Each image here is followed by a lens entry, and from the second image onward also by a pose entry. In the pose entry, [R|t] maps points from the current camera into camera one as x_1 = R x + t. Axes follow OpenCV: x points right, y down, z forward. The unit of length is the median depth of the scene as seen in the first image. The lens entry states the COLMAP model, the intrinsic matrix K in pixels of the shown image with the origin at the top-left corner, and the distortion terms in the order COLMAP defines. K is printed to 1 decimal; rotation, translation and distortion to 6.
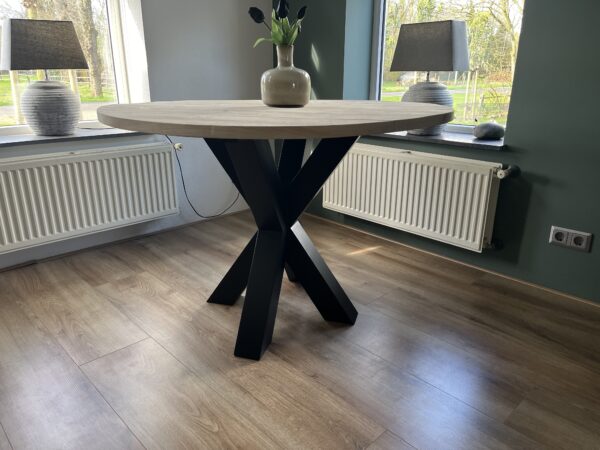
lens RADIAL K [[450.7, 0, 302.5], [0, 450.7, 227.9], [0, 0, 1]] dist [0.069146, -0.082404]
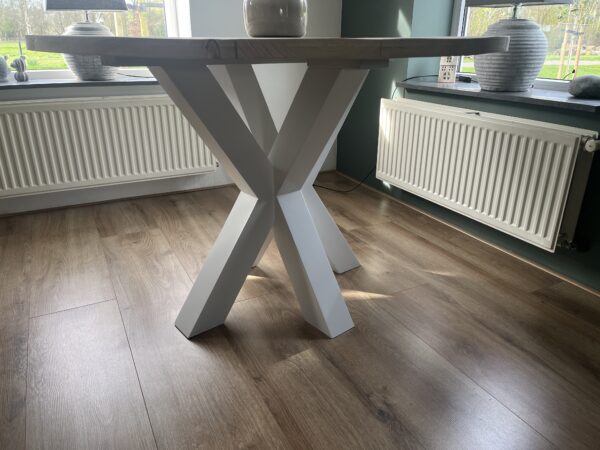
lens RADIAL K [[450.7, 0, 301.4], [0, 450.7, 226.0], [0, 0, 1]] dist [0.069146, -0.082404]
pose [[0.958641, 0.108494, -0.263129, 0.198515], [-0.093407, 0.993219, 0.069222, -0.001781], [0.268855, -0.041781, 0.962274, 0.186755]]
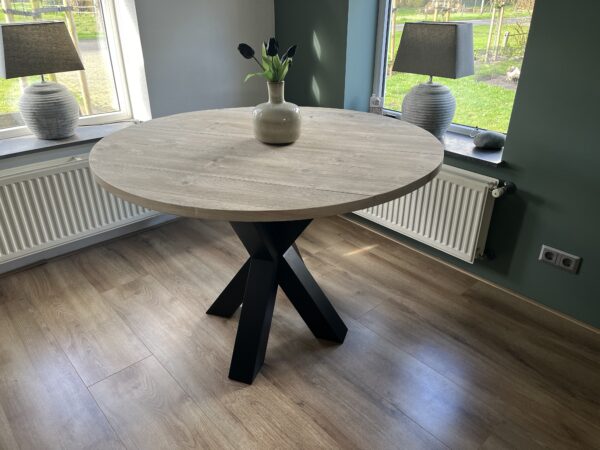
lens RADIAL K [[450.7, 0, 303.2], [0, 450.7, 229.3], [0, 0, 1]] dist [0.069146, -0.082404]
pose [[0.999538, 0.013253, -0.027364, 0.039890], [-0.009140, 0.989346, 0.145294, -0.174326], [0.028998, -0.144976, 0.989010, -0.012645]]
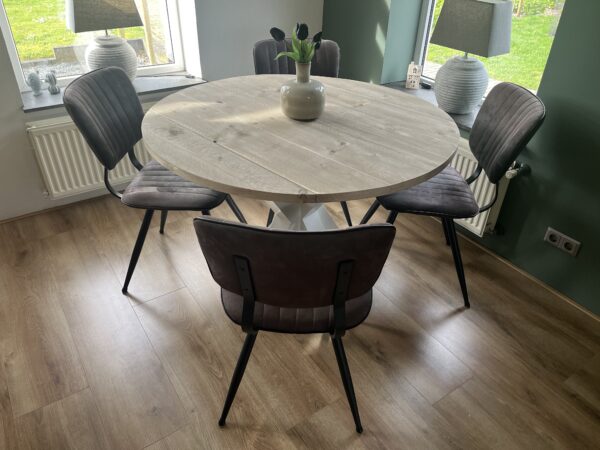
lens RADIAL K [[450.7, 0, 303.4], [0, 450.7, 228.1], [0, 0, 1]] dist [0.069146, -0.082404]
pose [[0.984666, 0.117065, -0.129342, 0.113823], [-0.078456, 0.959369, 0.271027, -0.238373], [0.155814, -0.256724, 0.953842, -0.107310]]
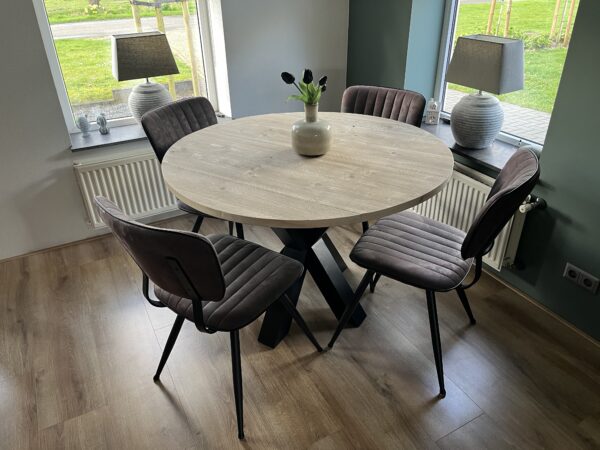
lens RADIAL K [[450.7, 0, 300.9], [0, 450.7, 223.1], [0, 0, 1]] dist [0.069146, -0.082404]
pose [[0.962495, 0.114314, -0.246042, 0.198592], [-0.063455, 0.976595, 0.205511, -0.259207], [0.263776, -0.182191, 0.947222, -0.130659]]
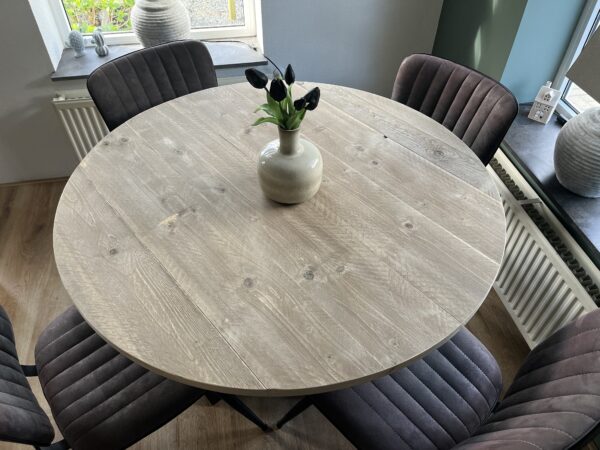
lens RADIAL K [[450.7, 0, 305.3], [0, 450.7, 224.4], [0, 0, 1]] dist [0.069146, -0.082404]
pose [[0.840304, 0.392297, -0.374156, 0.240758], [-0.183767, 0.855441, 0.484201, -0.474766], [0.510019, -0.338118, 0.790922, 0.301210]]
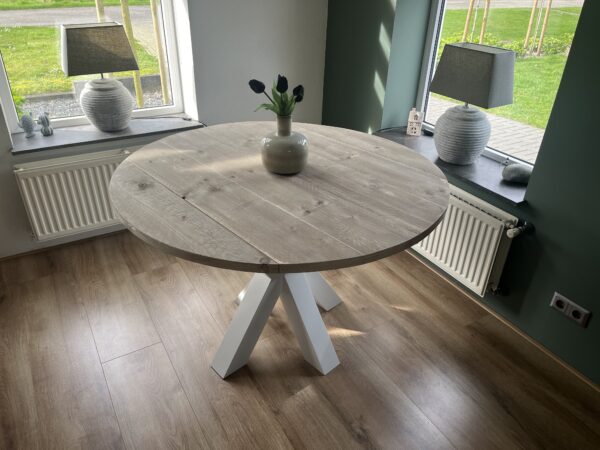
lens RADIAL K [[450.7, 0, 303.4], [0, 450.7, 227.5], [0, 0, 1]] dist [0.069146, -0.082404]
pose [[0.974119, 0.135336, -0.181041, 0.172566], [-0.095508, 0.972373, 0.212998, -0.284922], [0.204866, -0.190195, 0.960133, -0.023481]]
